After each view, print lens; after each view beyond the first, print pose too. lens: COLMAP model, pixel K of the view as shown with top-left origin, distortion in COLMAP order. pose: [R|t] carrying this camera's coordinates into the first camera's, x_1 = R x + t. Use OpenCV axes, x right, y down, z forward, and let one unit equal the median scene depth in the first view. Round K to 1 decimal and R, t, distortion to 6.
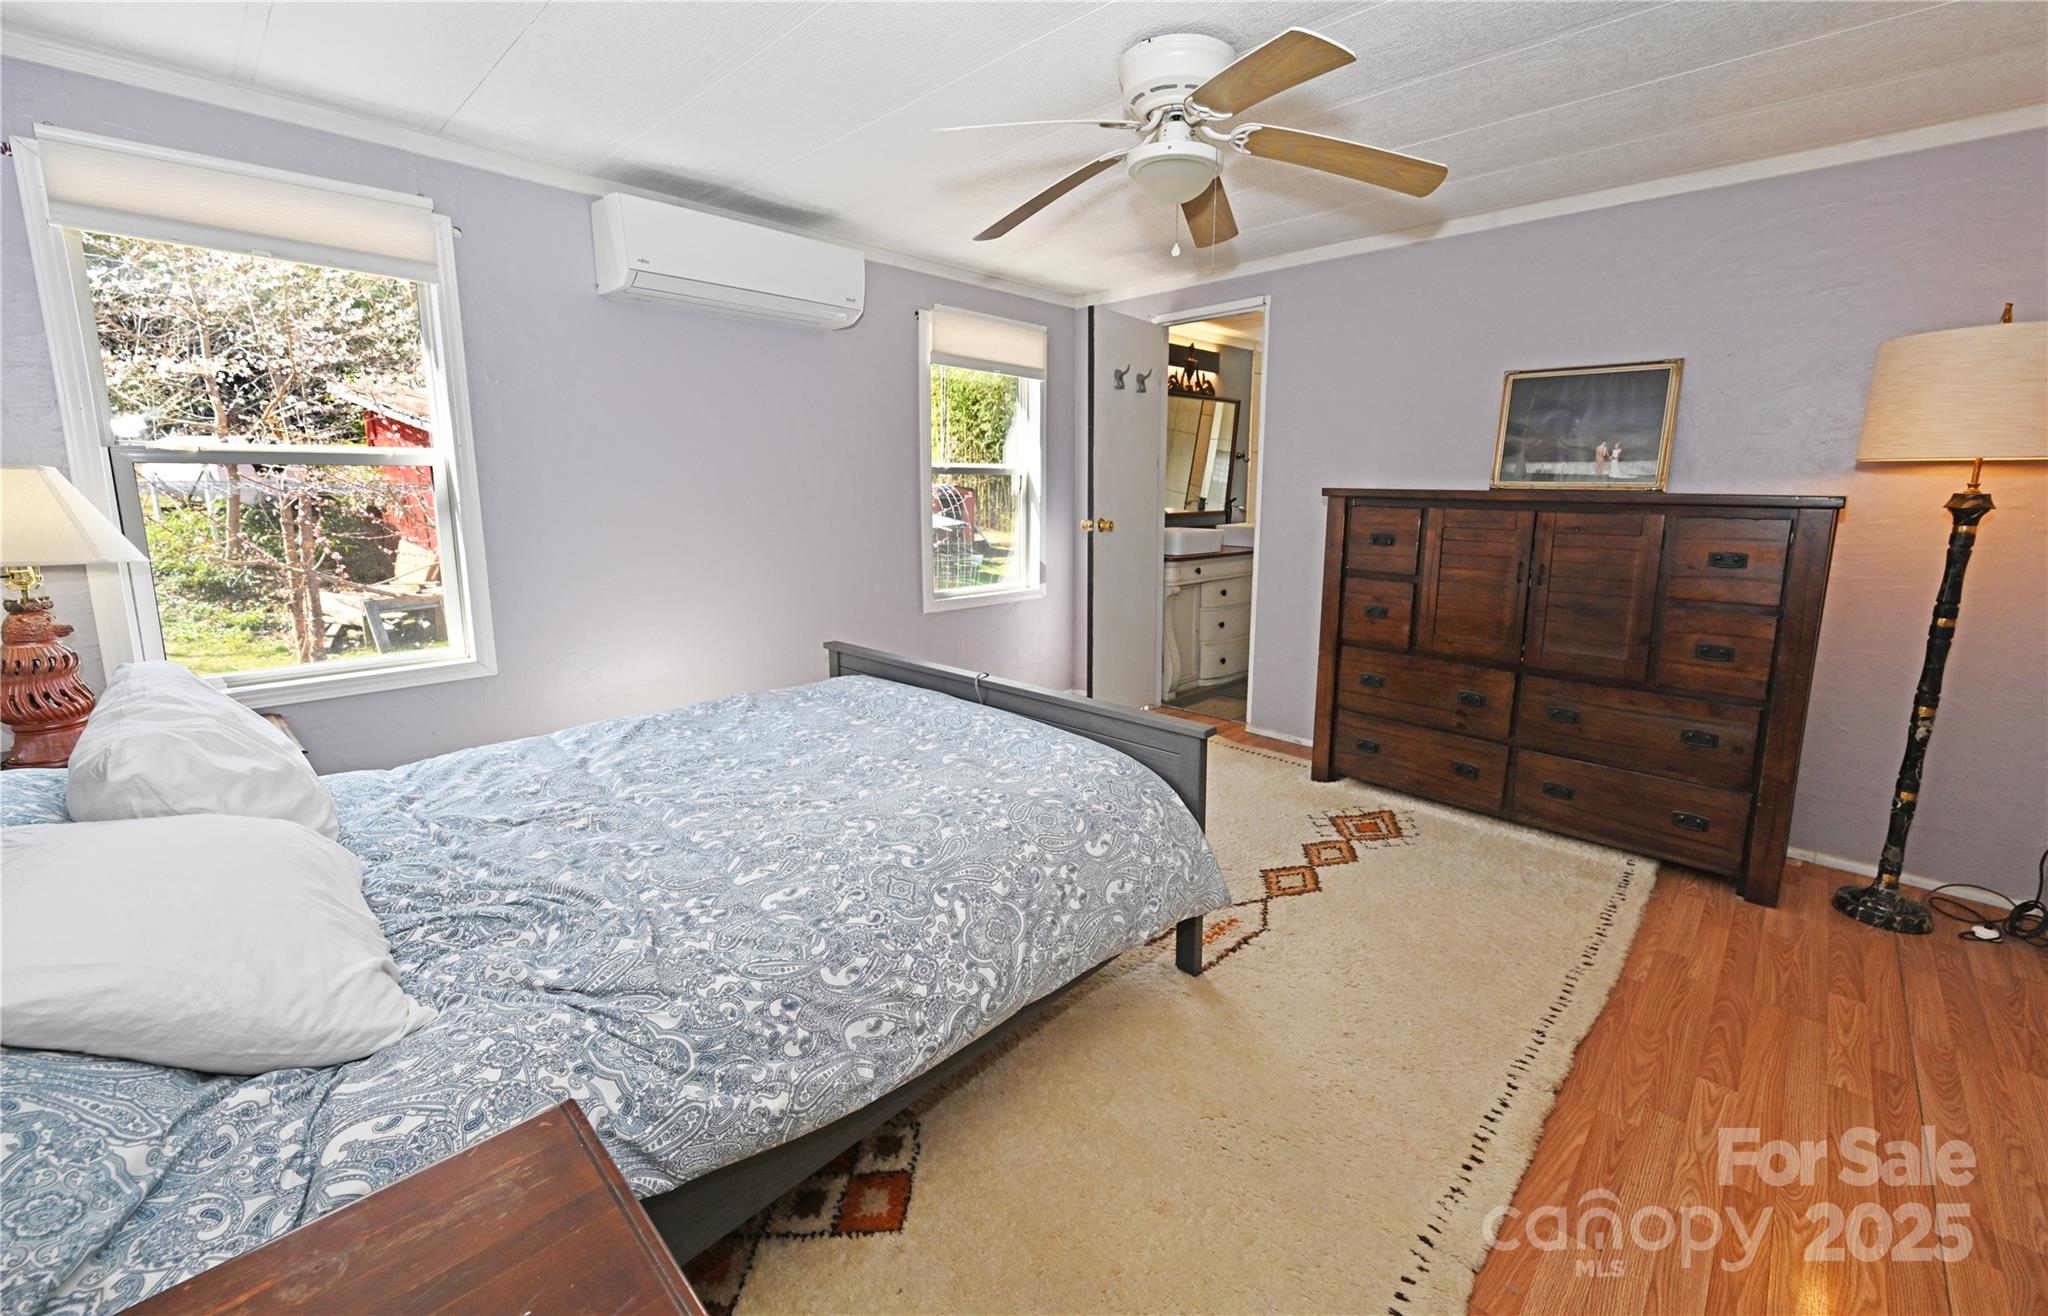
lens RADIAL K [[815.2, 0, 1073.4], [0, 815.2, 615.5], [0, 0, 1]] dist [0.002588, -0.000033]
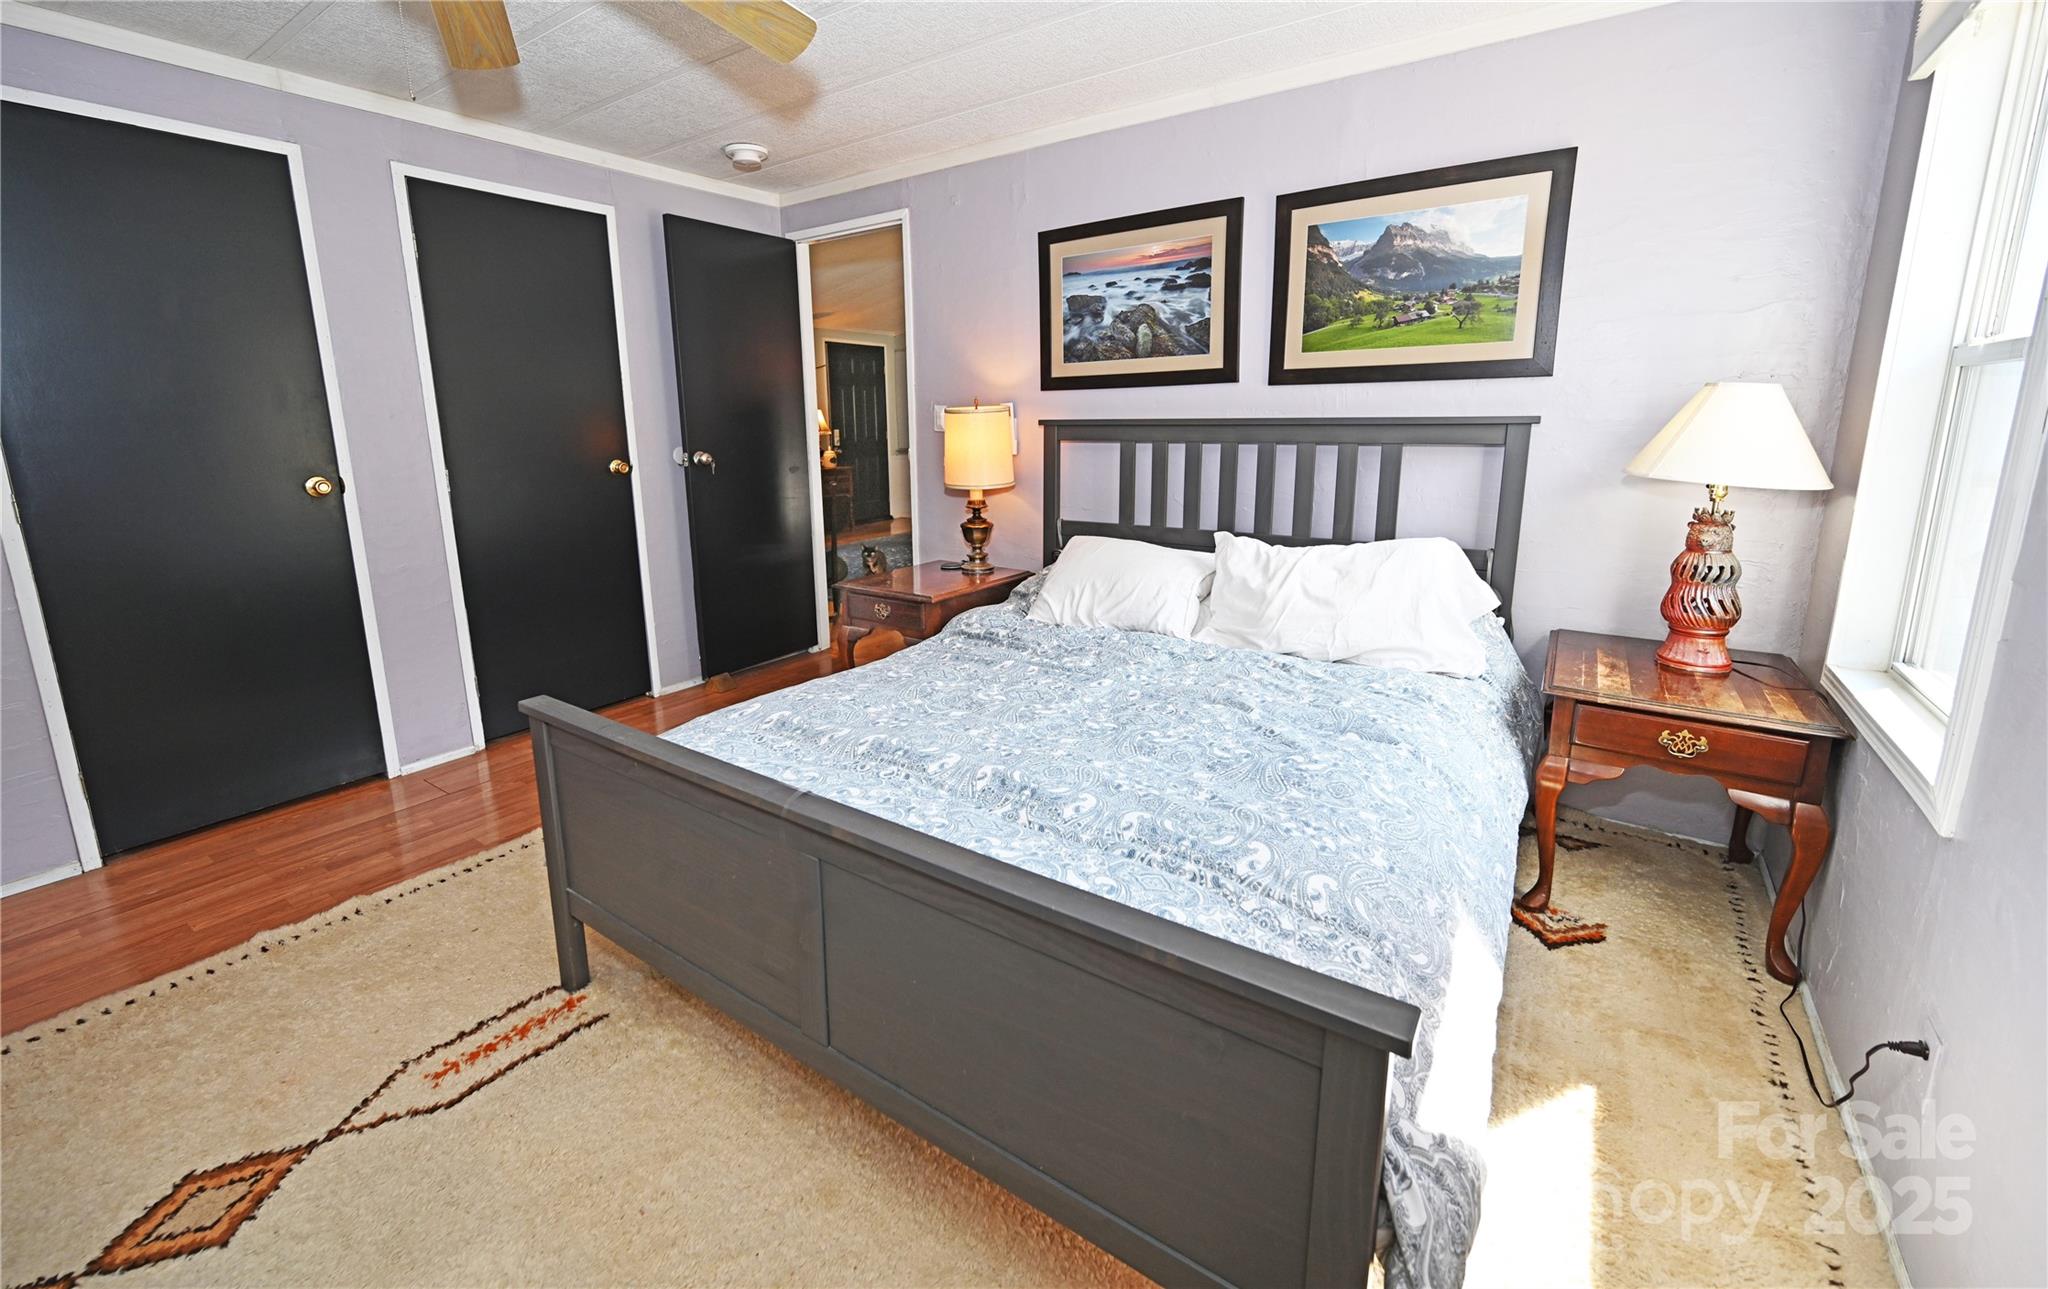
lens RADIAL K [[838.7, 0, 984.6], [0, 838.7, 586.8], [0, 0, 1]] dist [-0.001532, -0.001291]
pose [[-0.993285, 0.027413, -0.112397, -0.239984], [-0.013513, 0.937383, 0.348039, -0.321964], [0.114900, 0.347221, -0.930718, 2.101541]]
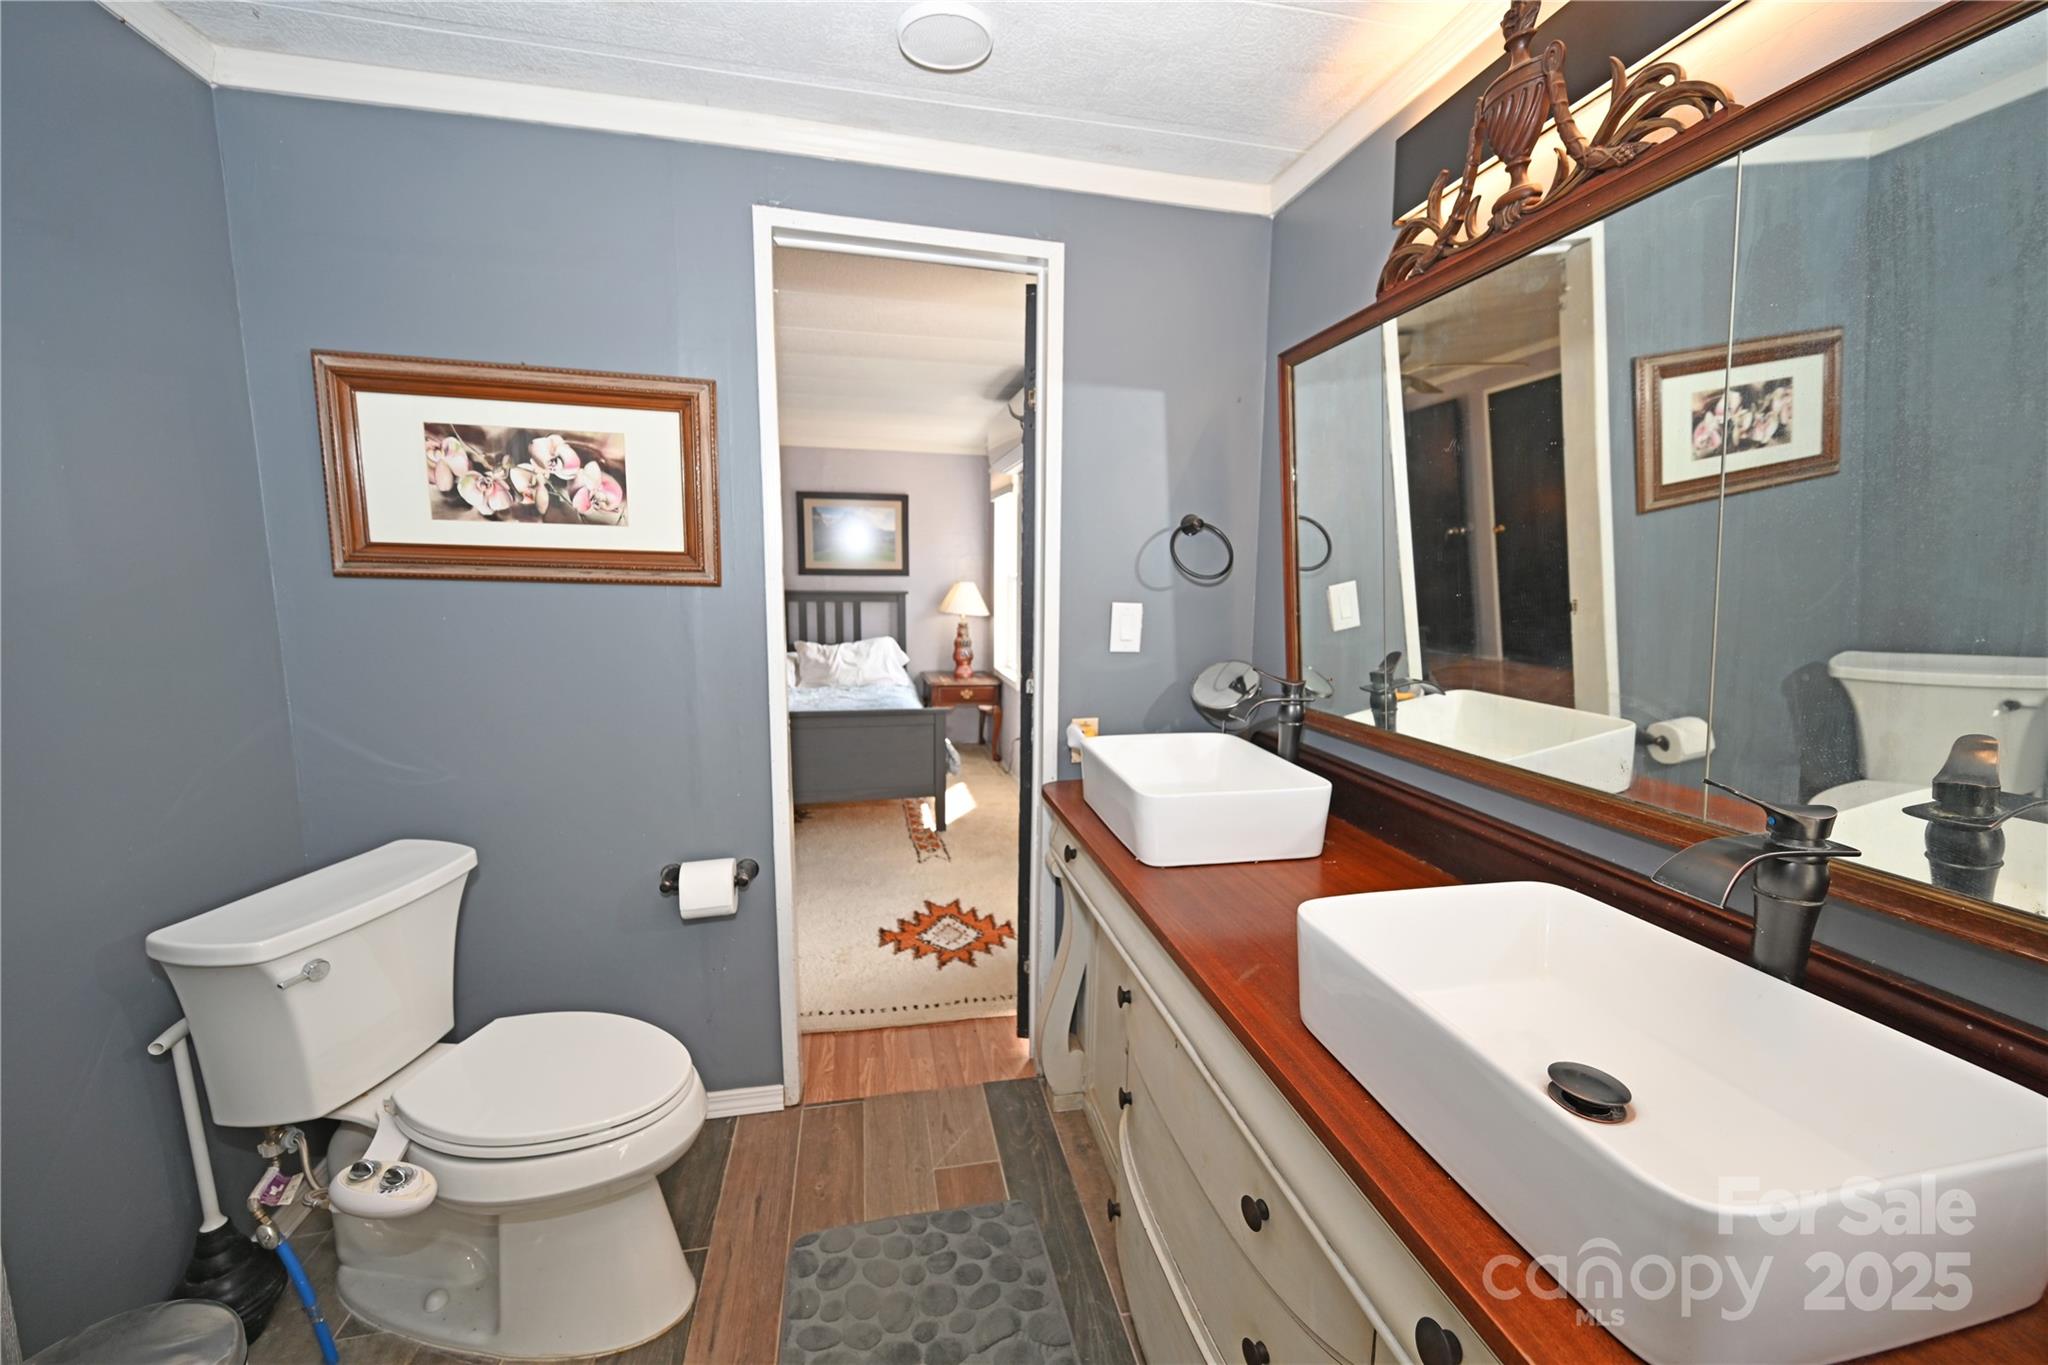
lens RADIAL K [[799.2, 0, 1031.2], [0, 799.2, 676.6], [0, 0, 1]] dist [0.000589, -0.000094]
pose [[-0.564247, 0.088226, -0.820878, 1.281628], [-0.148307, 0.967269, 0.205902, -0.554415], [0.812176, 0.237922, -0.532695, 3.211352]]
